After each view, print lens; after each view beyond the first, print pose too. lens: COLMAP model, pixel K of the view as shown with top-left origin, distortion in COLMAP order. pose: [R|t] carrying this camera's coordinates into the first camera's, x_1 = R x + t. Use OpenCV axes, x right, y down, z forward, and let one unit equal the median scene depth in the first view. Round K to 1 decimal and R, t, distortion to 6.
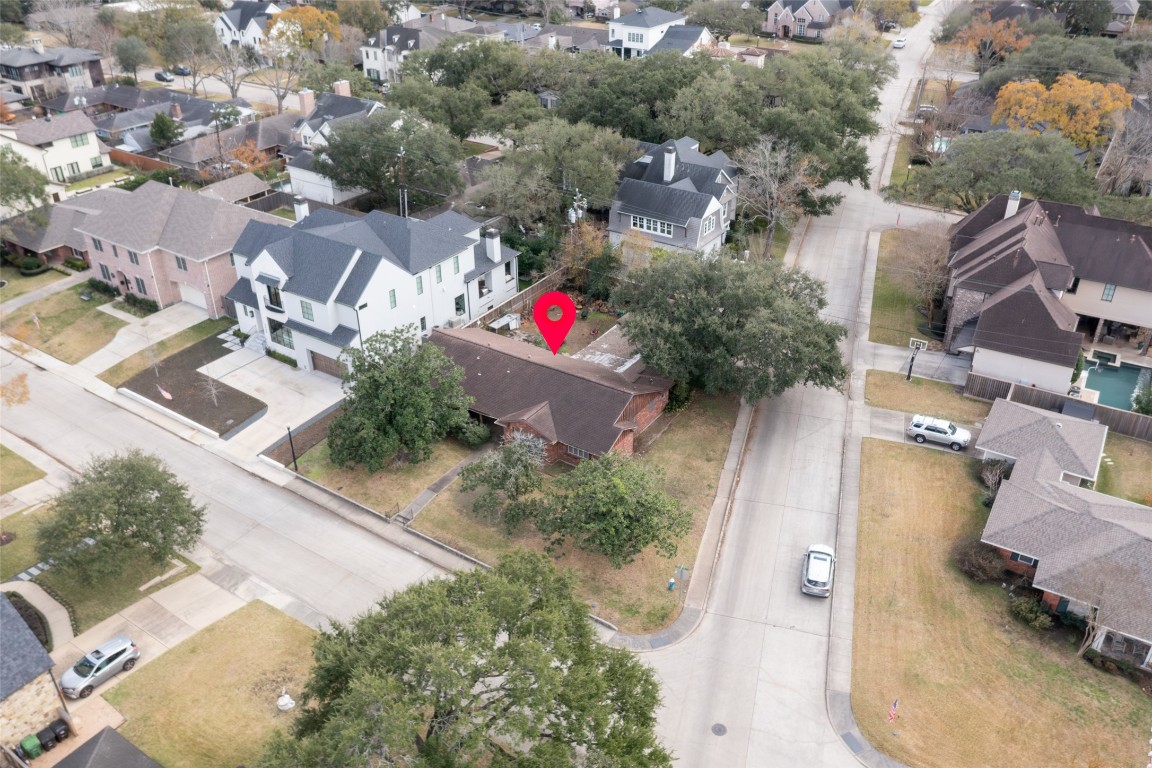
lens RADIAL K [[899.2, 0, 576.0], [0, 899.2, 384.0], [0, 0, 1]] dist [-0.005365, -0.004372]
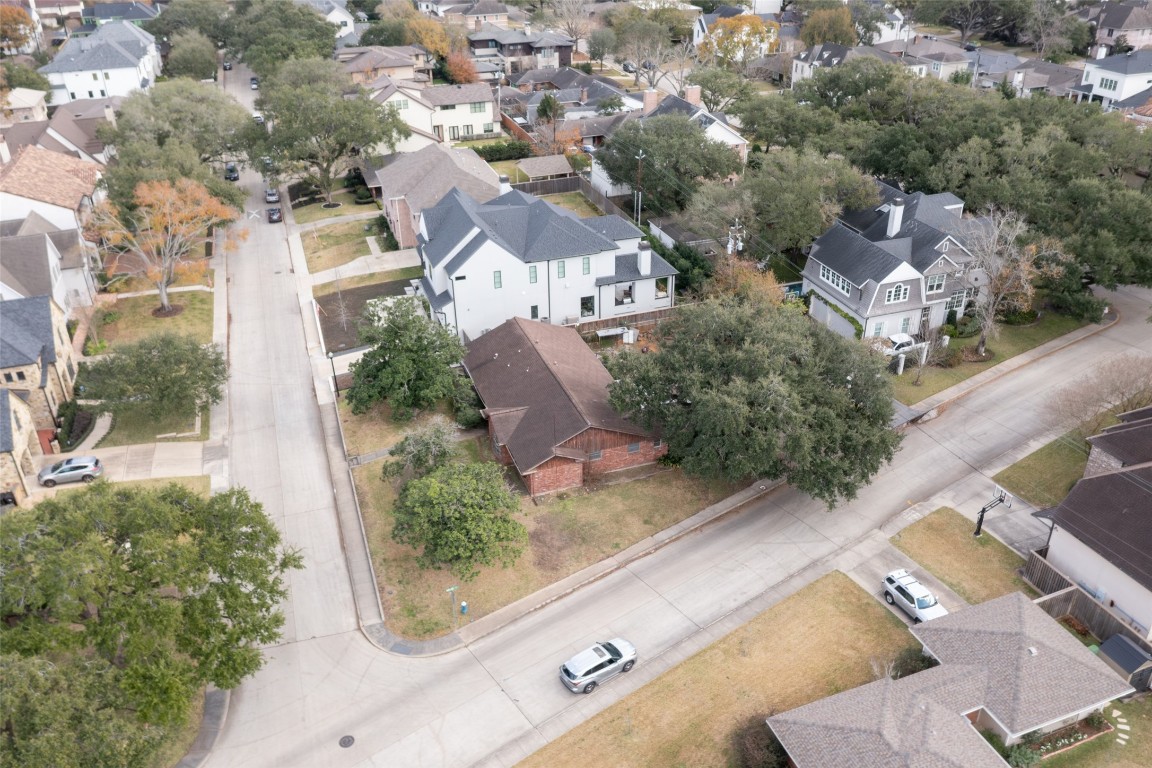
lens RADIAL K [[909.5, 0, 591.3], [0, 909.5, 381.6], [0, 0, 1]] dist [-0.011810, 0.000154]
pose [[0.801978, 0.288316, -0.523169, 0.418192], [-0.298494, 0.952050, 0.067102, -0.073689], [0.517429, 0.102349, 0.849583, 0.135764]]
